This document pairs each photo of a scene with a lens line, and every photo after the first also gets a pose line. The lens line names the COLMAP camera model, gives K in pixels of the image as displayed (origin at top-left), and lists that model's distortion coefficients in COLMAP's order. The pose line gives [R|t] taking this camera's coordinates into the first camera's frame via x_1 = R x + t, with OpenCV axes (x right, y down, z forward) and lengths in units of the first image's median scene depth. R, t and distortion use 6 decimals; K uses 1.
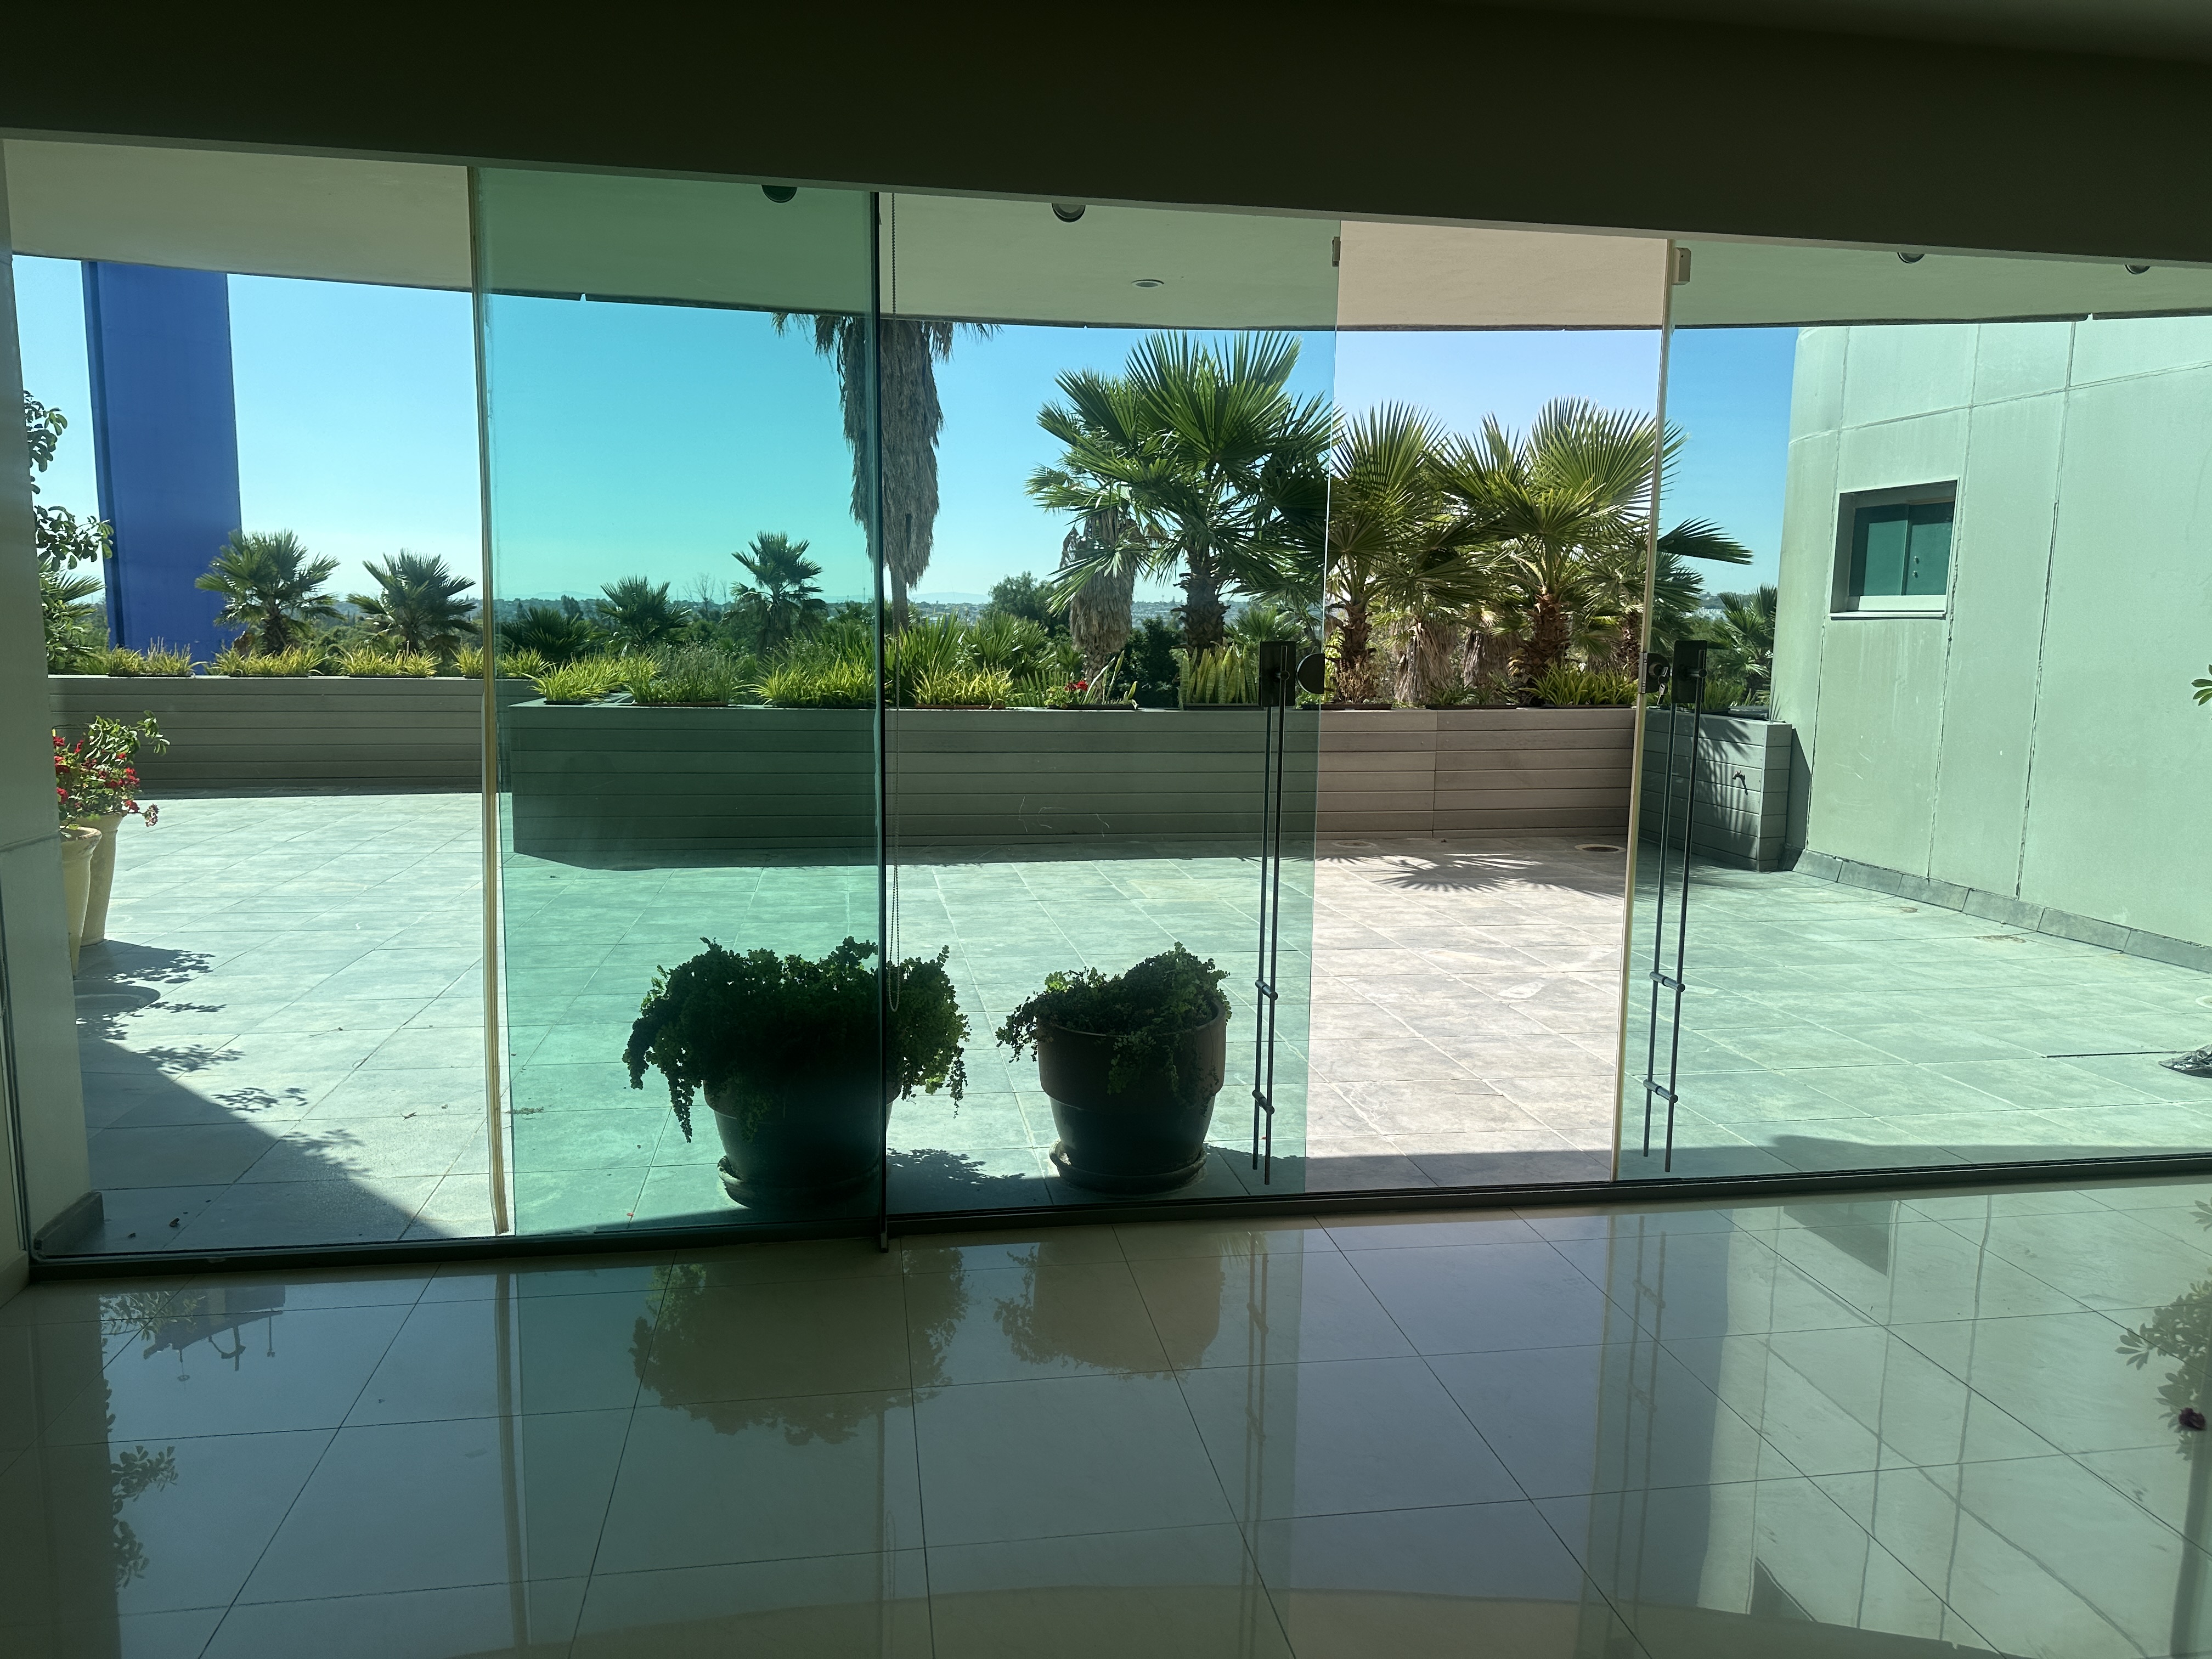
lens RADIAL K [[1553.9, 0, 1094.8], [0, 1553.9, 865.9], [0, 0, 1]] dist [0.139201, -0.171951]
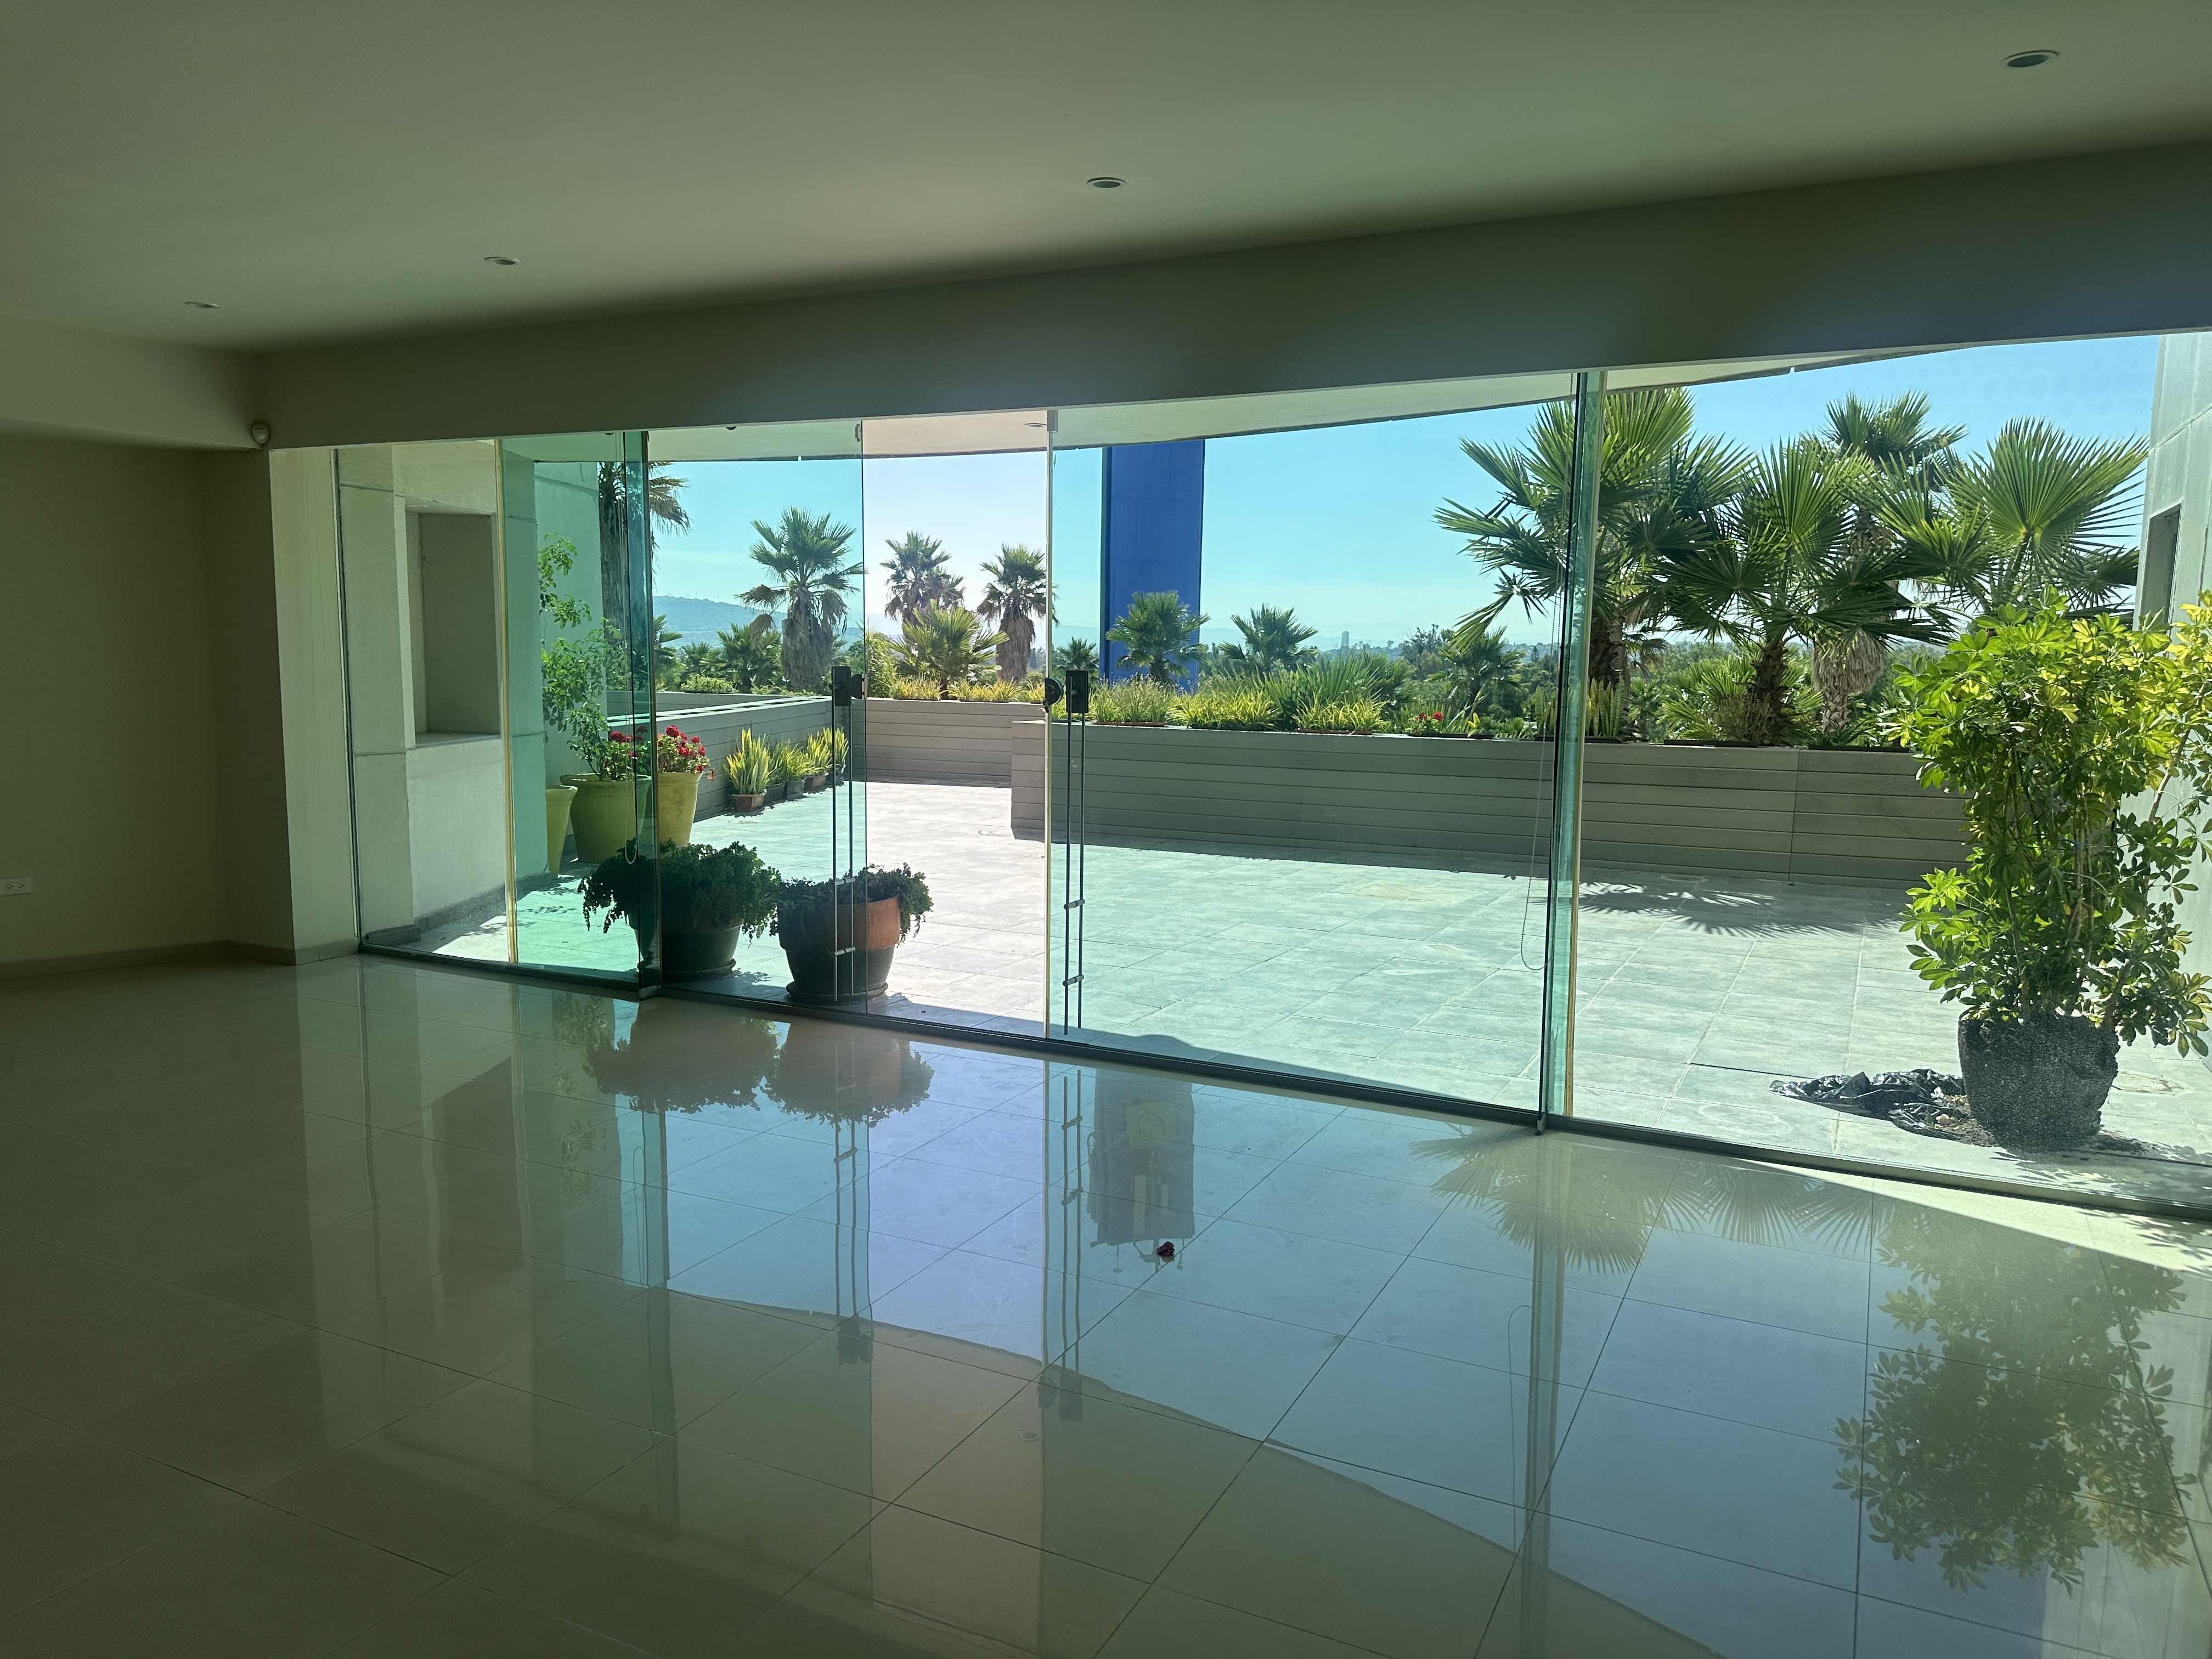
lens RADIAL K [[1553.9, 0, 1094.8], [0, 1553.9, 865.9], [0, 0, 1]] dist [0.139201, -0.171951]
pose [[0.806869, 0.082543, -0.584935, 0.482243], [-0.097936, 0.995178, 0.005340, 0.010849], [0.582555, 0.052978, 0.811063, -0.061798]]
